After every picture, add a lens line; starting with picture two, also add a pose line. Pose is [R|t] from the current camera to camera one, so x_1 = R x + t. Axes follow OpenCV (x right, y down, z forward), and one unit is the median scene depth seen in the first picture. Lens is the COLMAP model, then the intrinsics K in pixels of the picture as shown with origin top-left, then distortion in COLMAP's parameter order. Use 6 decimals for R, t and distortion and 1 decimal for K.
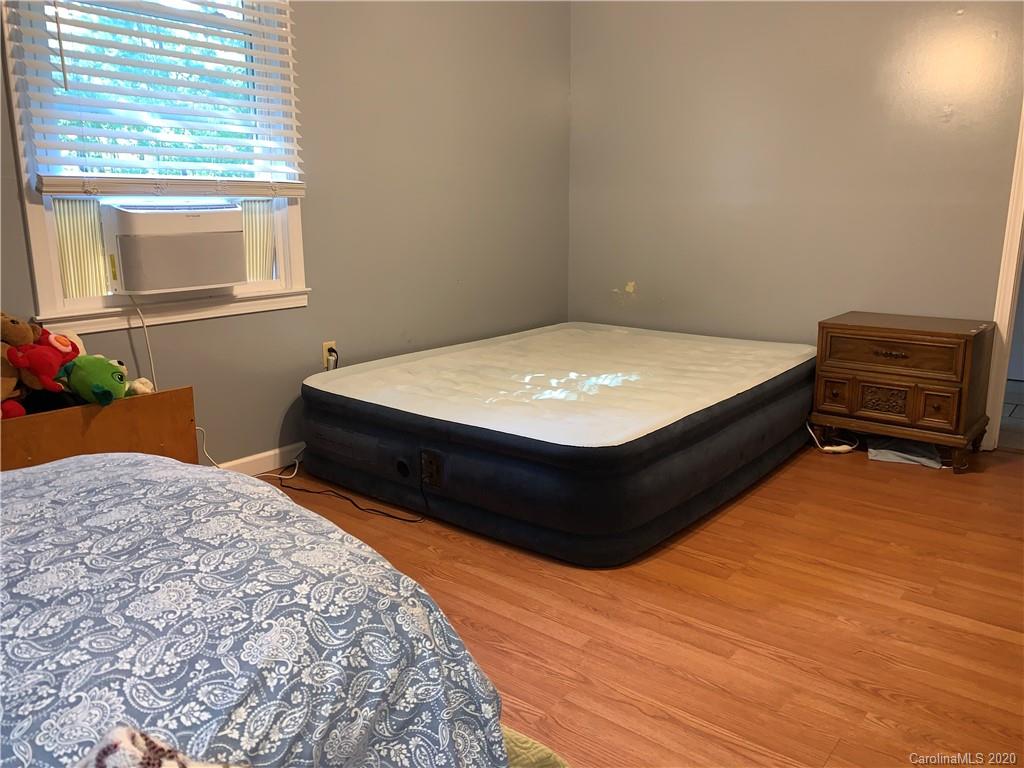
lens RADIAL K [[772.2, 0, 520.2], [0, 772.2, 392.4], [0, 0, 1]] dist [0.026852, -0.058254]
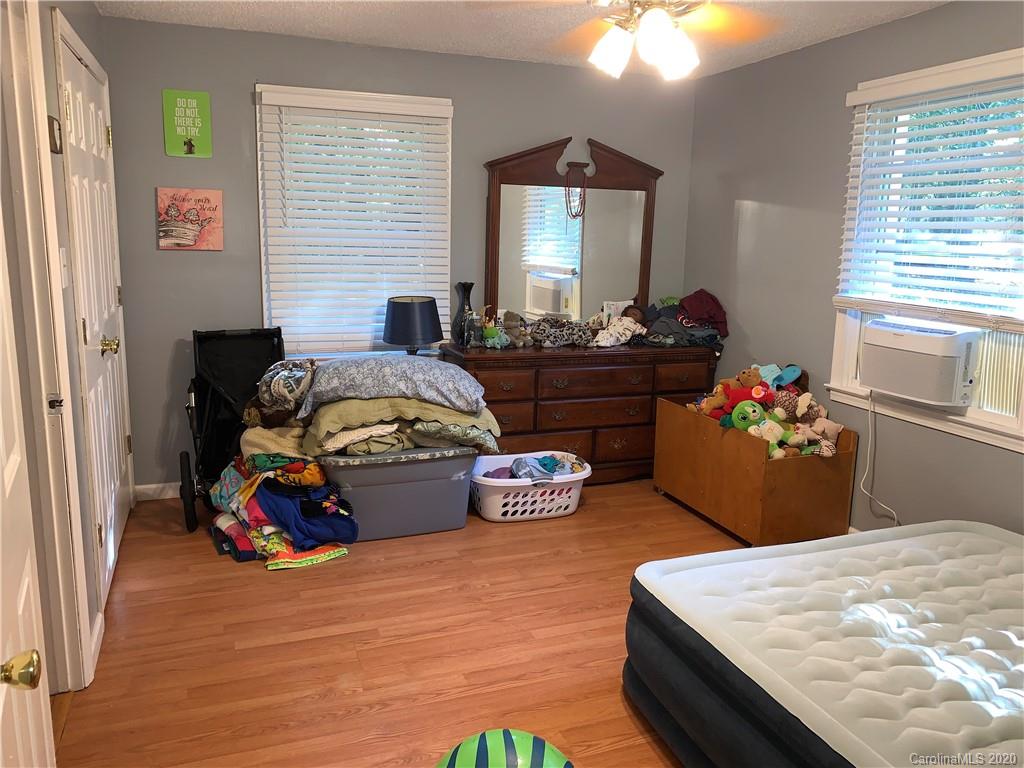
lens RADIAL K [[772.2, 0, 513.6], [0, 772.2, 375.8], [0, 0, 1]] dist [0.026852, -0.058254]
pose [[-0.505898, 0.142317, -0.850772, 0.819381], [-0.230630, 0.928073, 0.292389, -0.344972], [0.831190, 0.344133, -0.436688, 0.944247]]
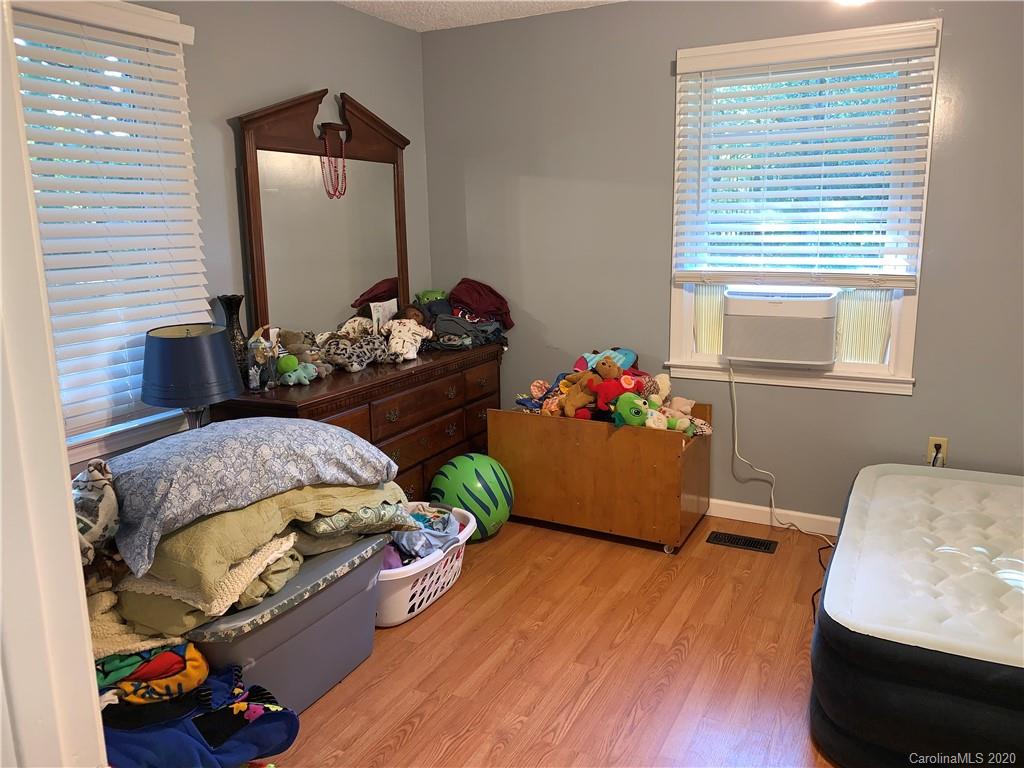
lens RADIAL K [[772.2, 0, 517.0], [0, 772.2, 377.3], [0, 0, 1]] dist [0.026852, -0.058254]
pose [[0.183303, 0.189619, -0.964596, 0.633925], [-0.216988, 0.964824, 0.148429, -0.187936], [0.958810, 0.182098, 0.218001, 0.328529]]
